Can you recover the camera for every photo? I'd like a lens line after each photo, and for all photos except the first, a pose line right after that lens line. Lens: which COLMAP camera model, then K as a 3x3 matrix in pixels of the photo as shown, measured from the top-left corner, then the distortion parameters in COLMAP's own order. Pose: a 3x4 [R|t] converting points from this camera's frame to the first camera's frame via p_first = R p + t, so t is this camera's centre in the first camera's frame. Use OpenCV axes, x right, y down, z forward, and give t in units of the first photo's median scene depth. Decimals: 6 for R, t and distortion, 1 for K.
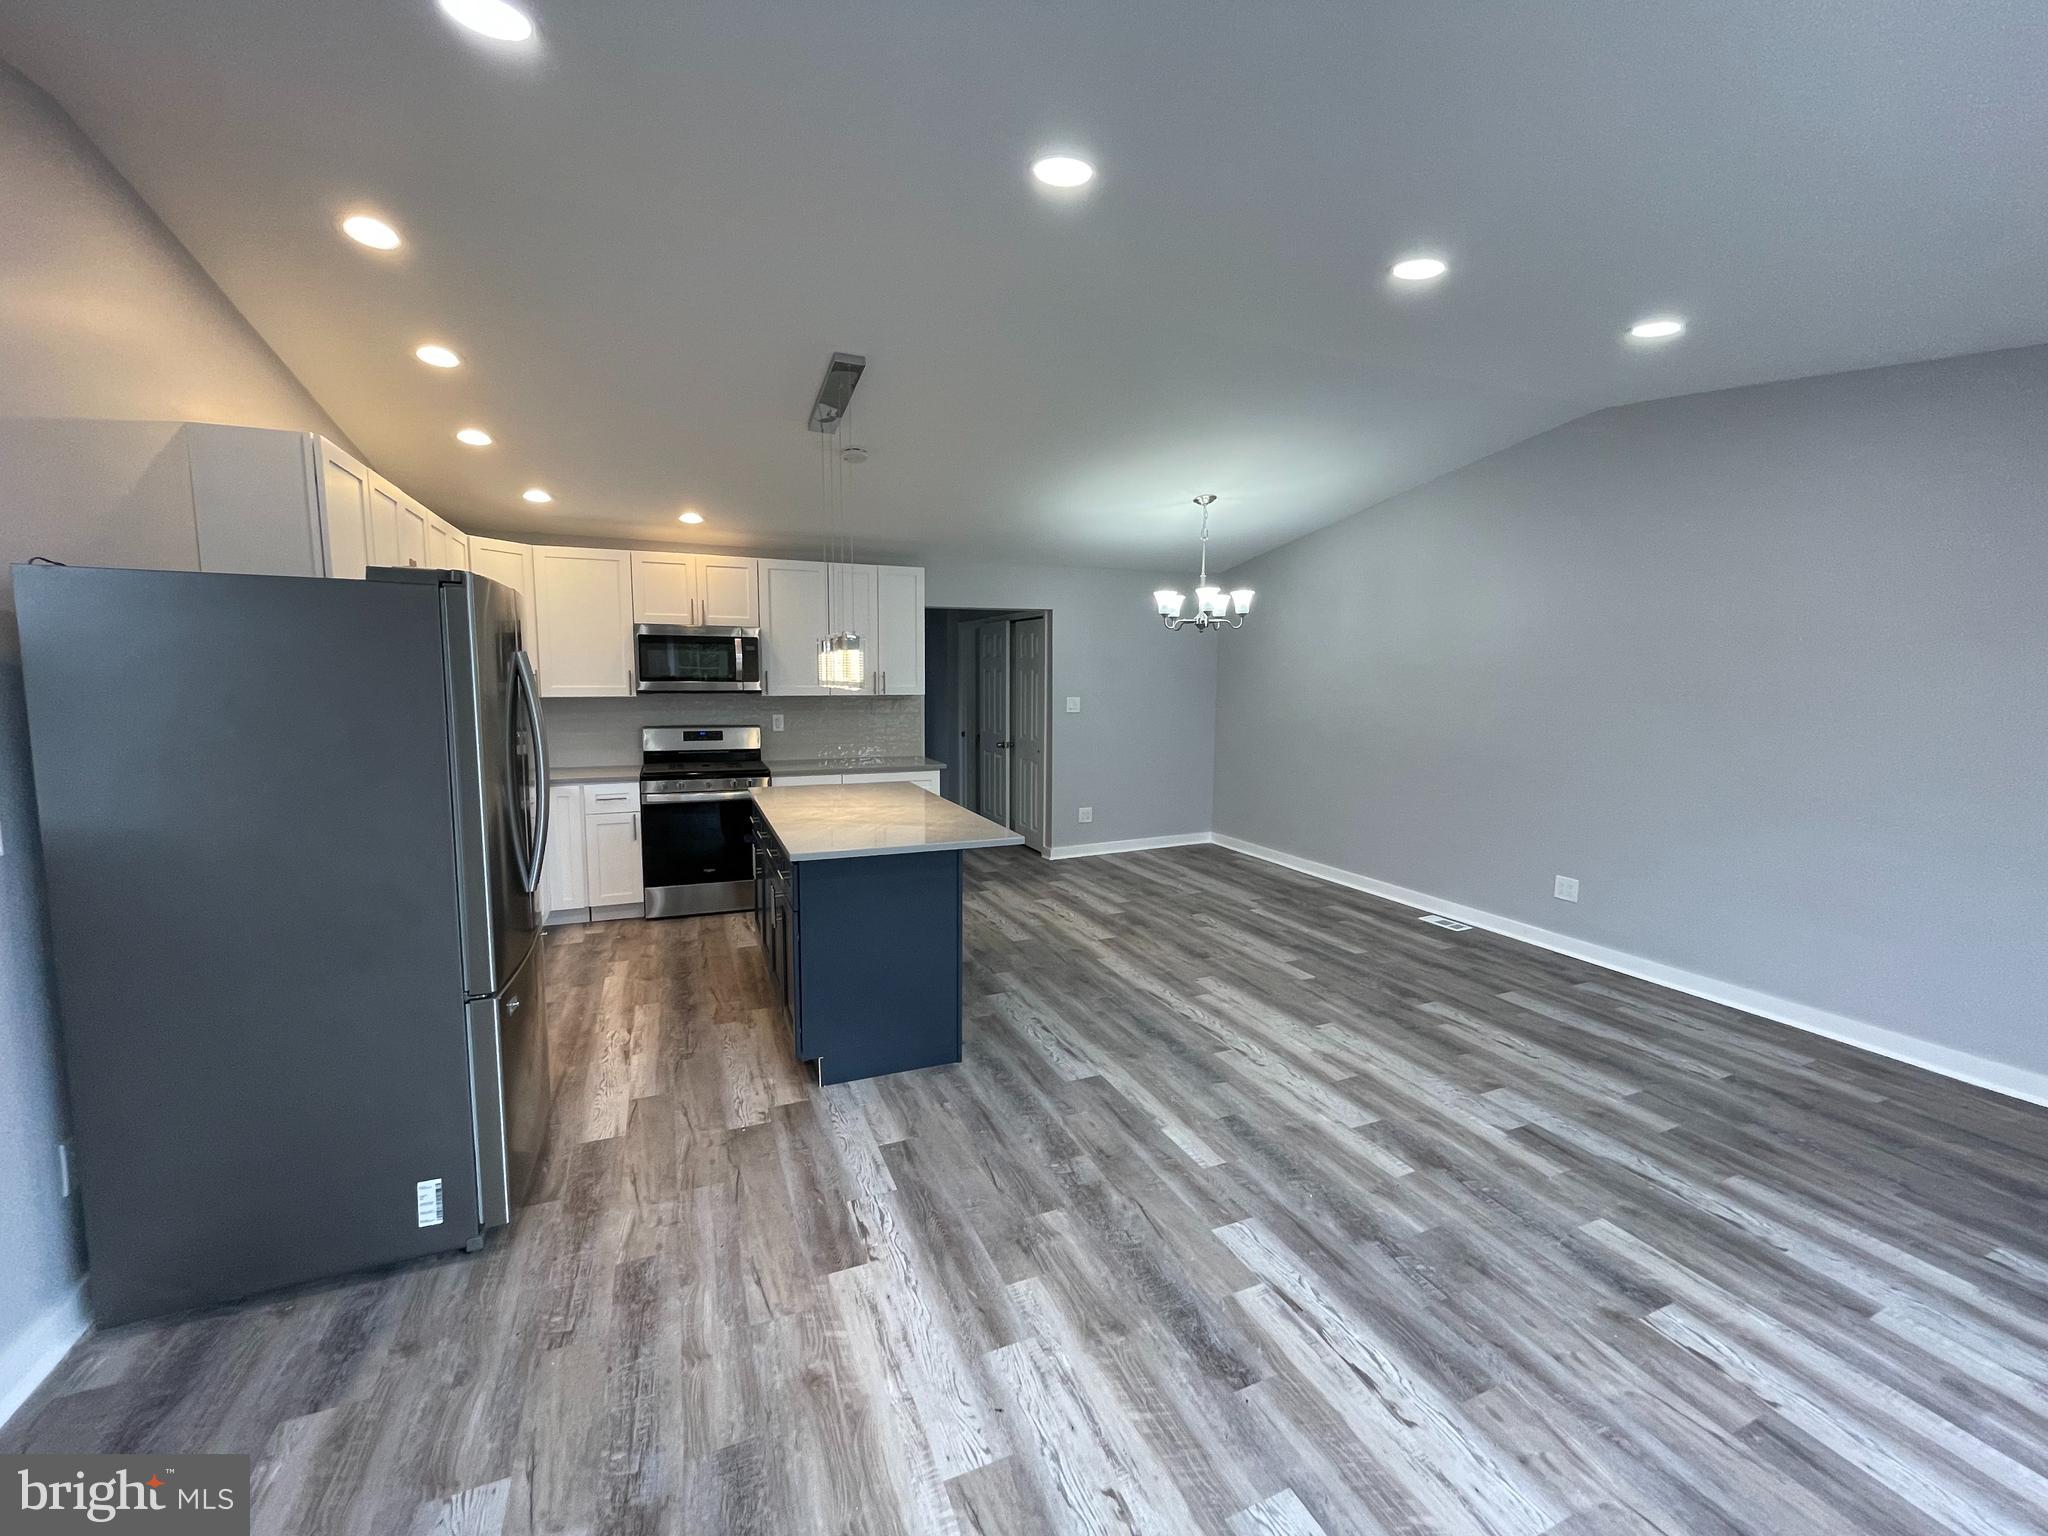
lens RADIAL K [[826.8, 0, 1019.8], [0, 826.8, 761.5], [0, 0, 1]] dist [-0.002416, 0.000069]
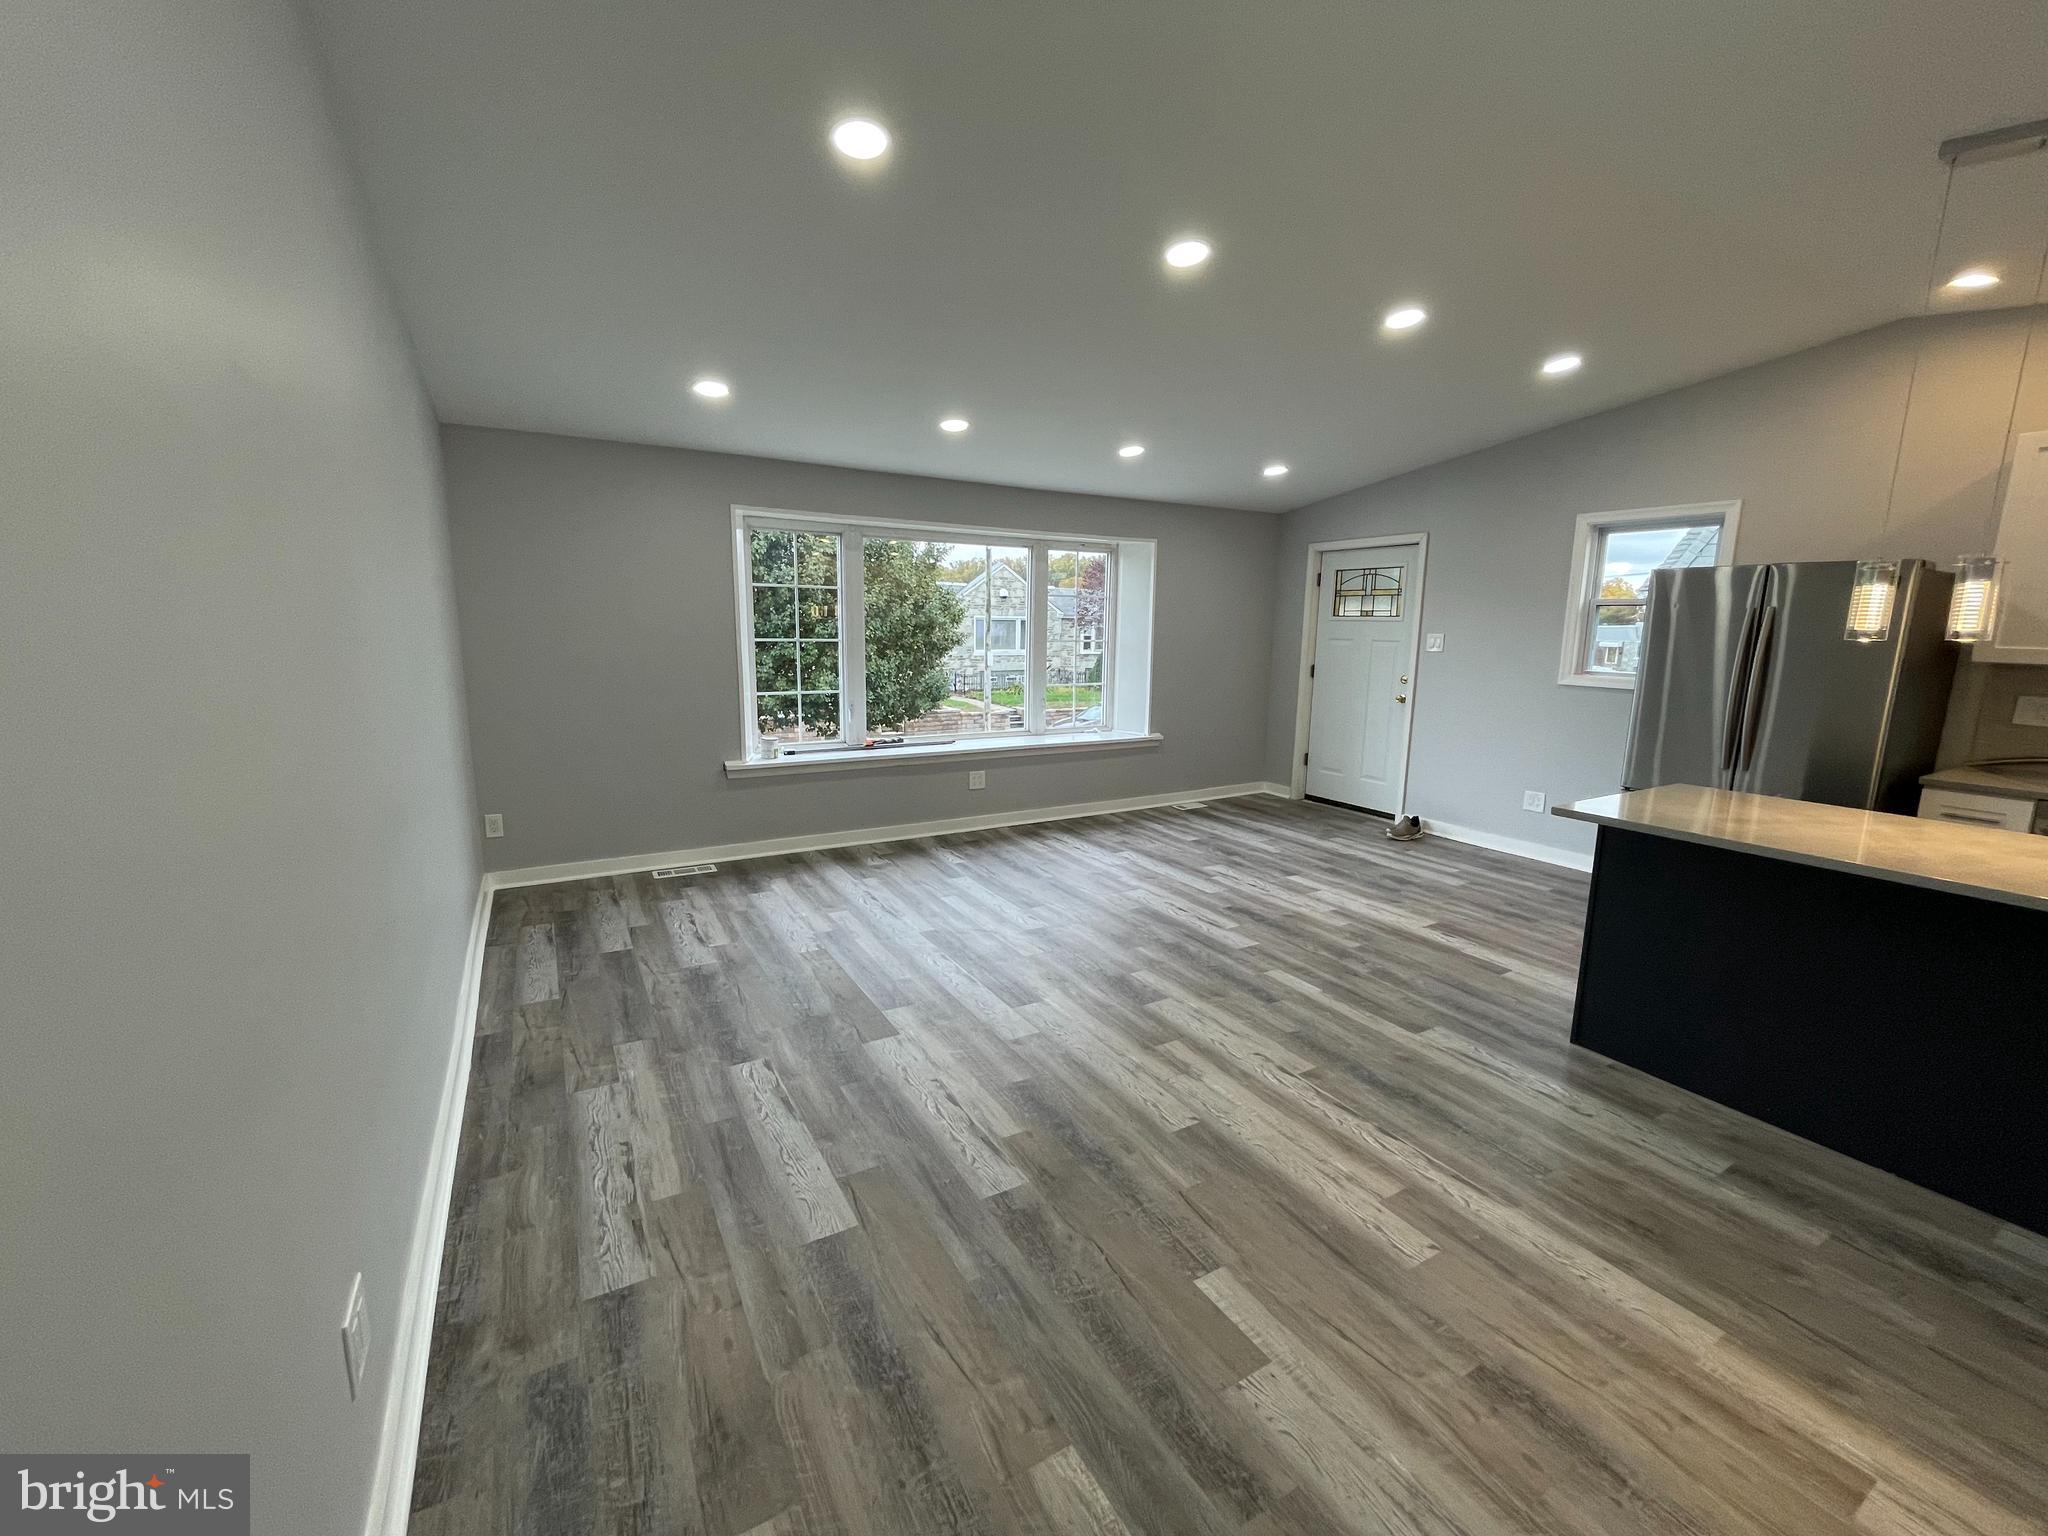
lens RADIAL K [[826.8, 0, 1019.8], [0, 826.8, 761.5], [0, 0, 1]] dist [-0.002416, 0.000069]
pose [[-0.992206, -0.000034, -0.124611, 0.666110], [-0.034267, 0.961521, 0.272585, -0.168736], [0.119806, 0.274730, -0.954028, 1.755559]]
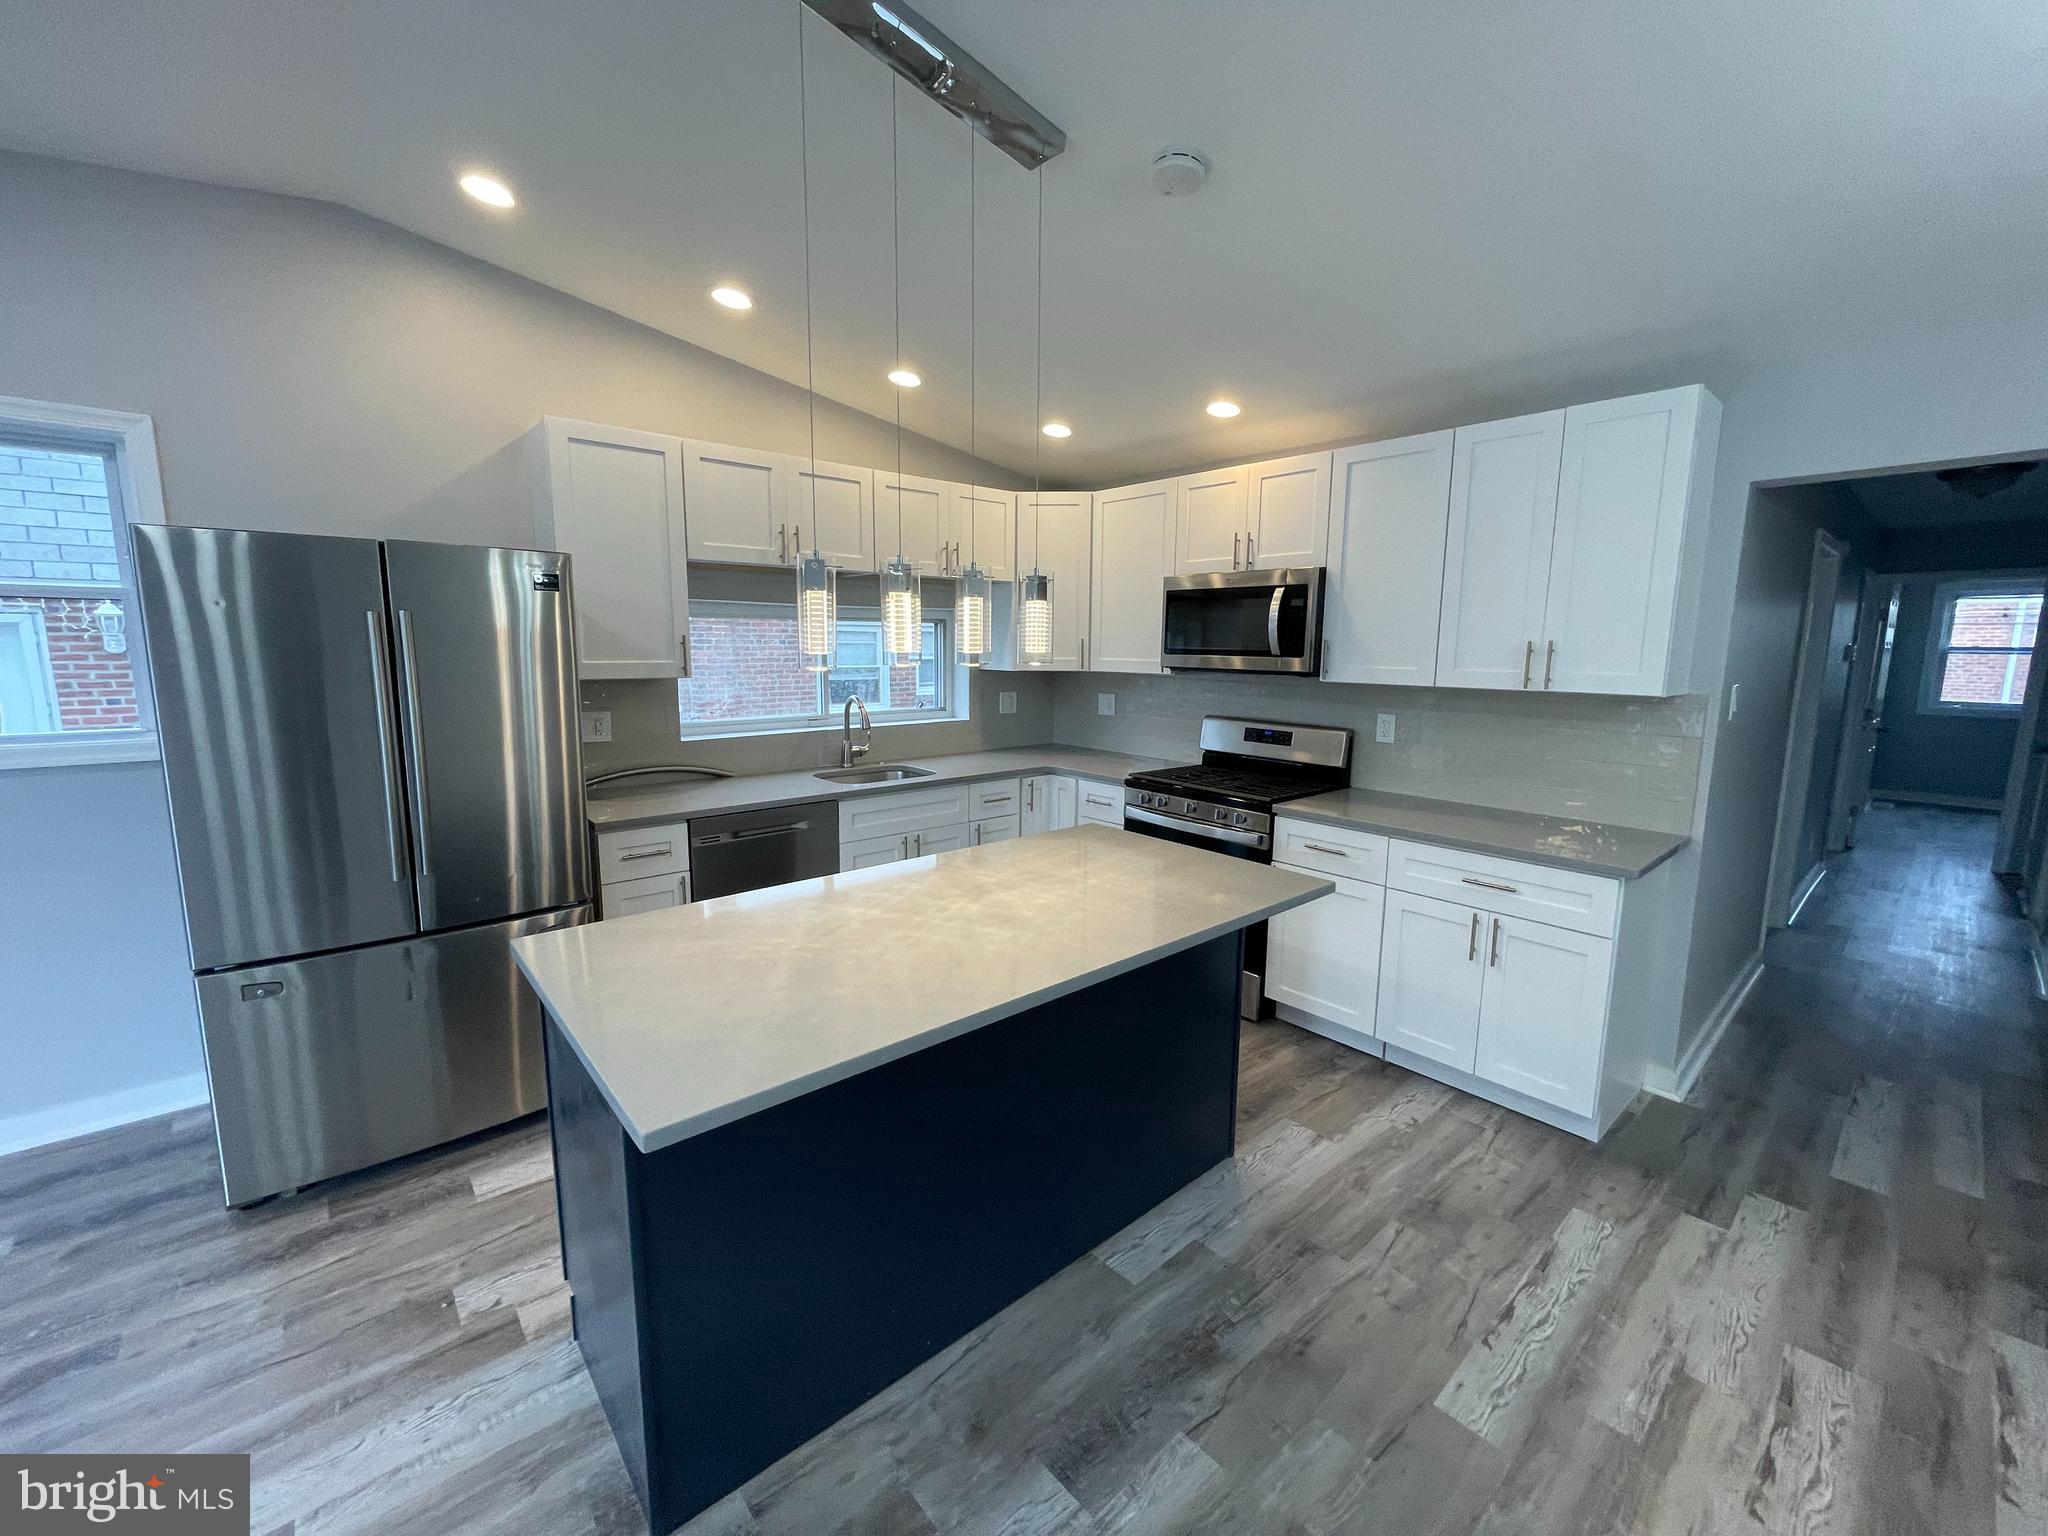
lens RADIAL K [[826.8, 0, 1019.8], [0, 826.8, 761.5], [0, 0, 1]] dist [-0.002416, 0.000069]
pose [[0.310572, 0.130210, -0.941589, 0.340386], [-0.107565, 0.989025, 0.101290, -0.100548], [0.944444, 0.069824, 0.321170, 1.033253]]
